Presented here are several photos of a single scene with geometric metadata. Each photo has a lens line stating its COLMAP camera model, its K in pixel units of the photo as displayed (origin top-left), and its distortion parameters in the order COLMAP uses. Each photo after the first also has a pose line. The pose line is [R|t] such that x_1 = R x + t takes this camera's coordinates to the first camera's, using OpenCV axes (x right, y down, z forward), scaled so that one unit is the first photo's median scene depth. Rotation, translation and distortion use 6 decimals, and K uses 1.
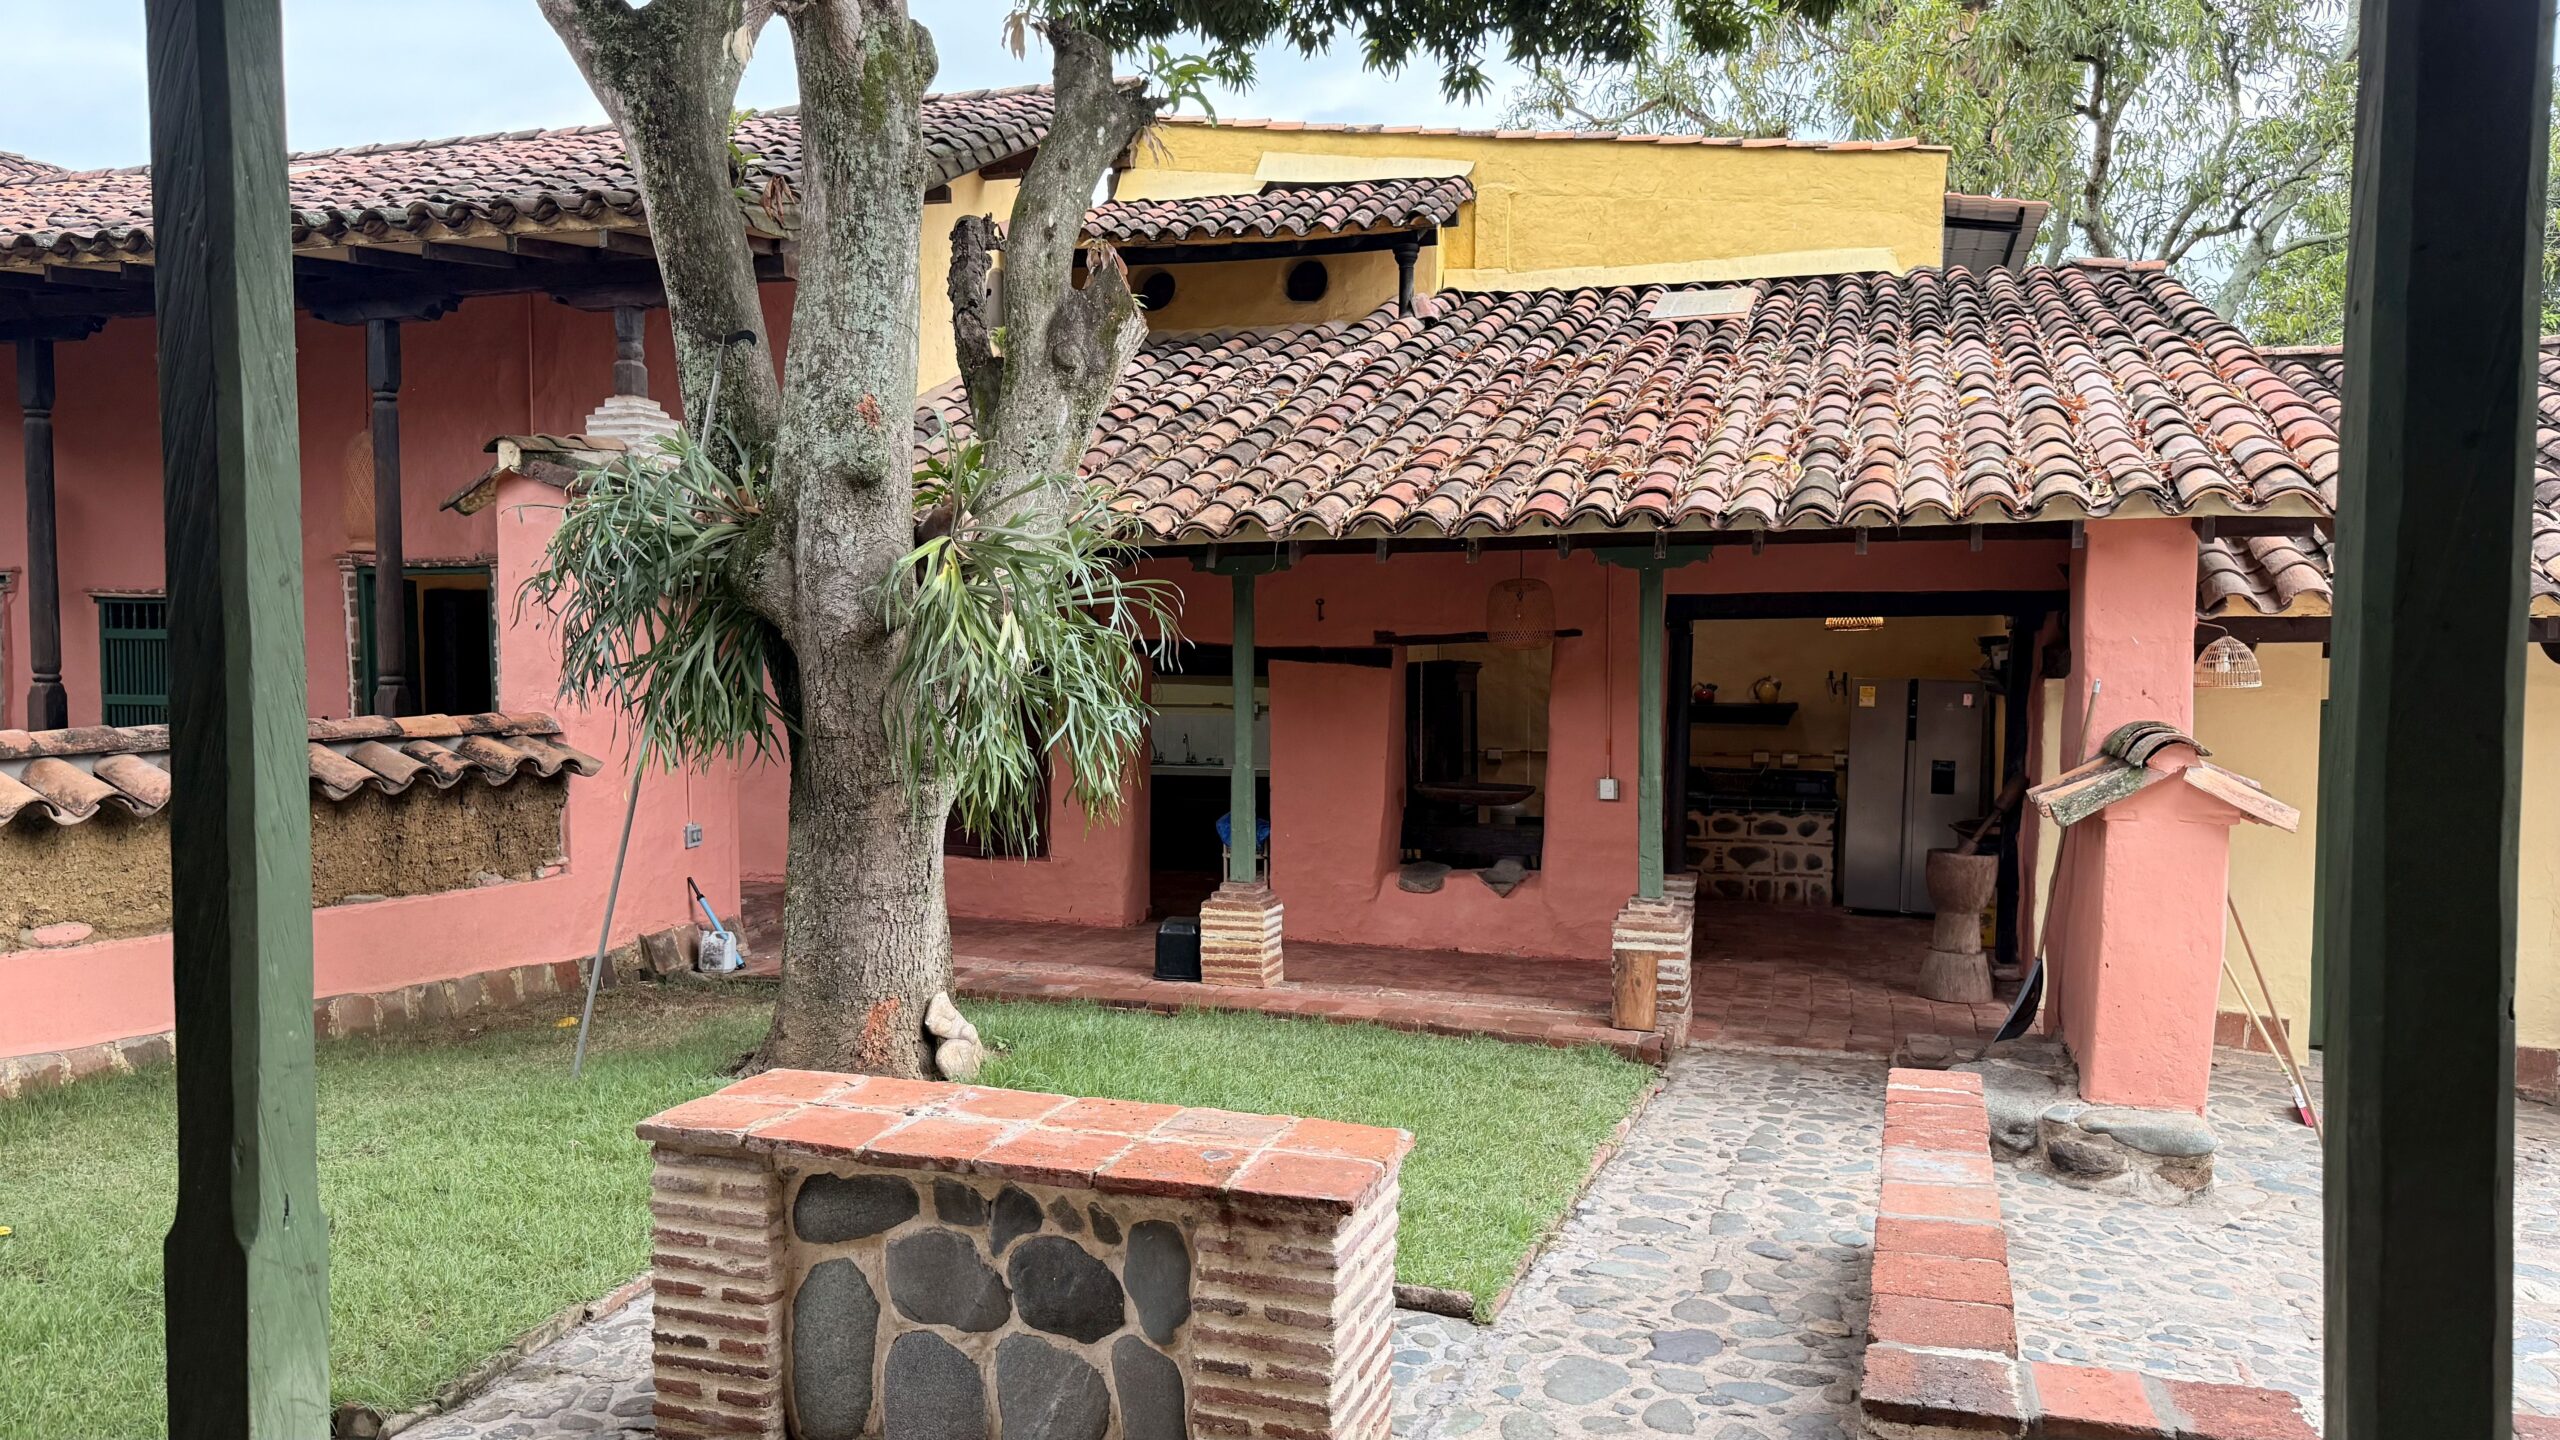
lens RADIAL K [[1816.8, 0, 1274.0], [0, 1816.8, 735.1], [0, 0, 1]] dist [0.148007, -0.303072]
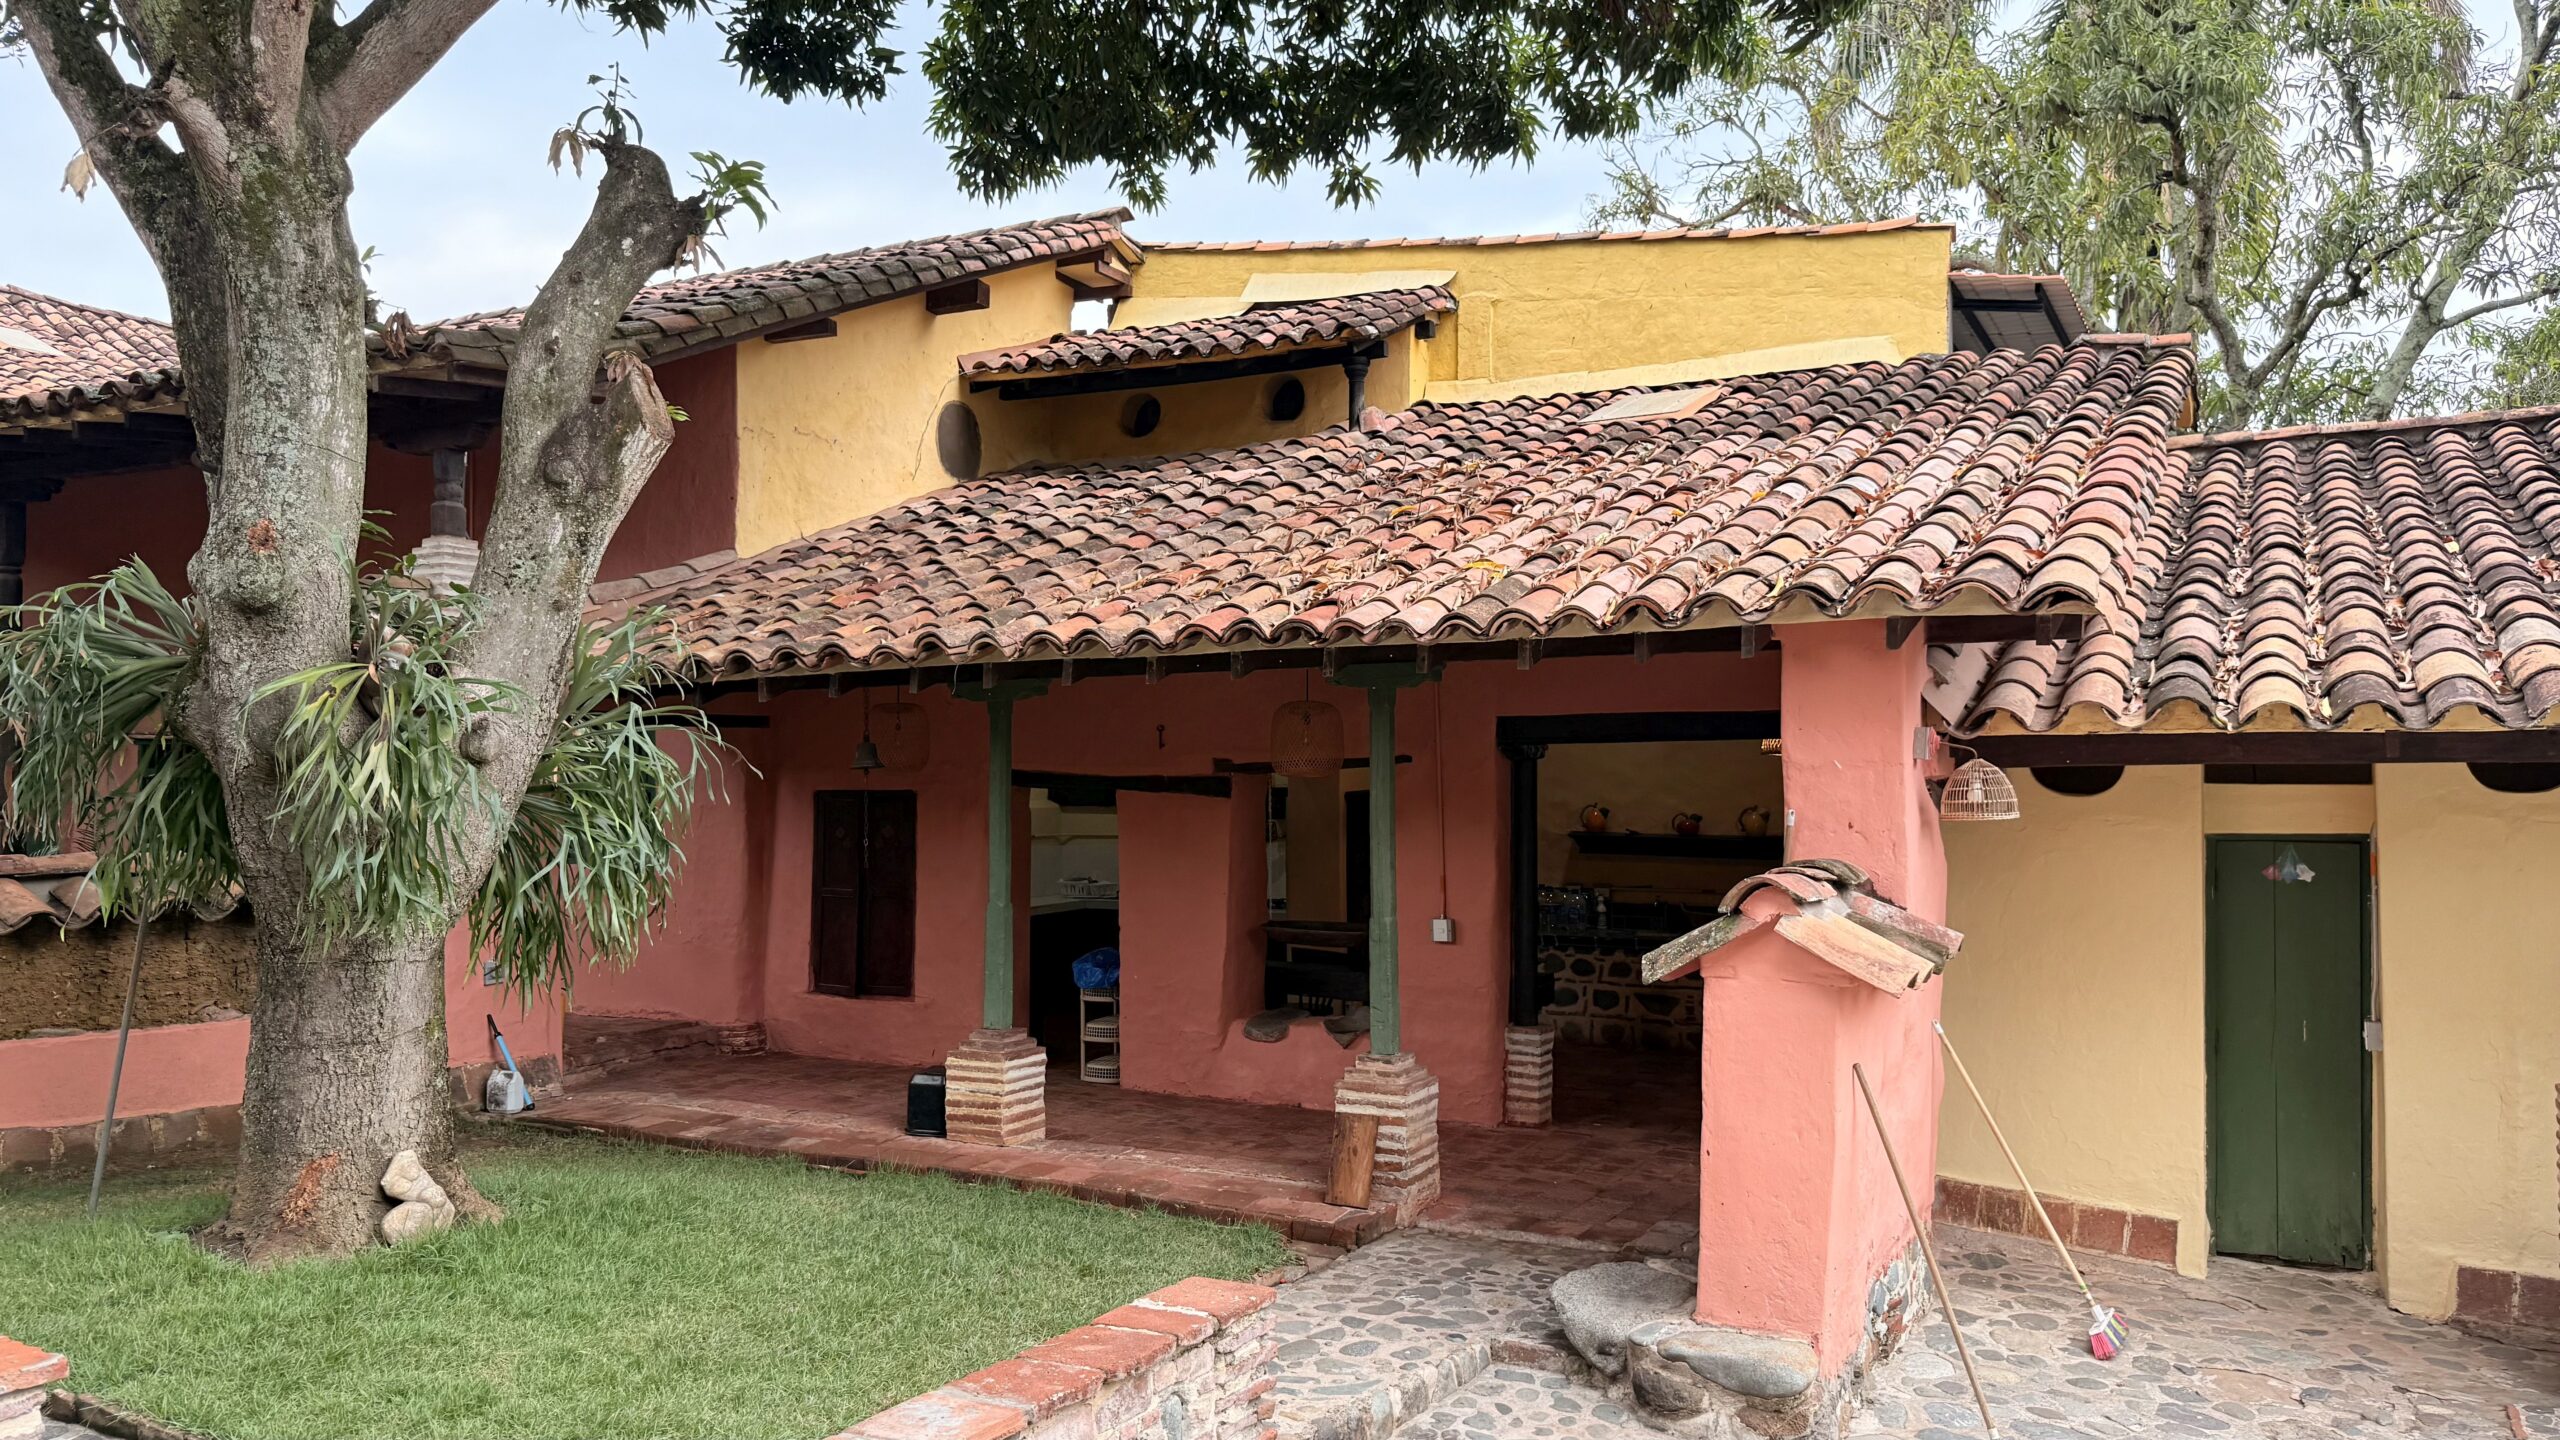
lens RADIAL K [[1816.8, 0, 1274.0], [0, 1816.8, 735.1], [0, 0, 1]] dist [0.148007, -0.303072]
pose [[0.983353, -0.011404, -0.181345, 0.323181], [-0.001597, 0.997447, -0.071389, -0.003038], [0.181696, 0.070490, 0.980825, 0.107335]]
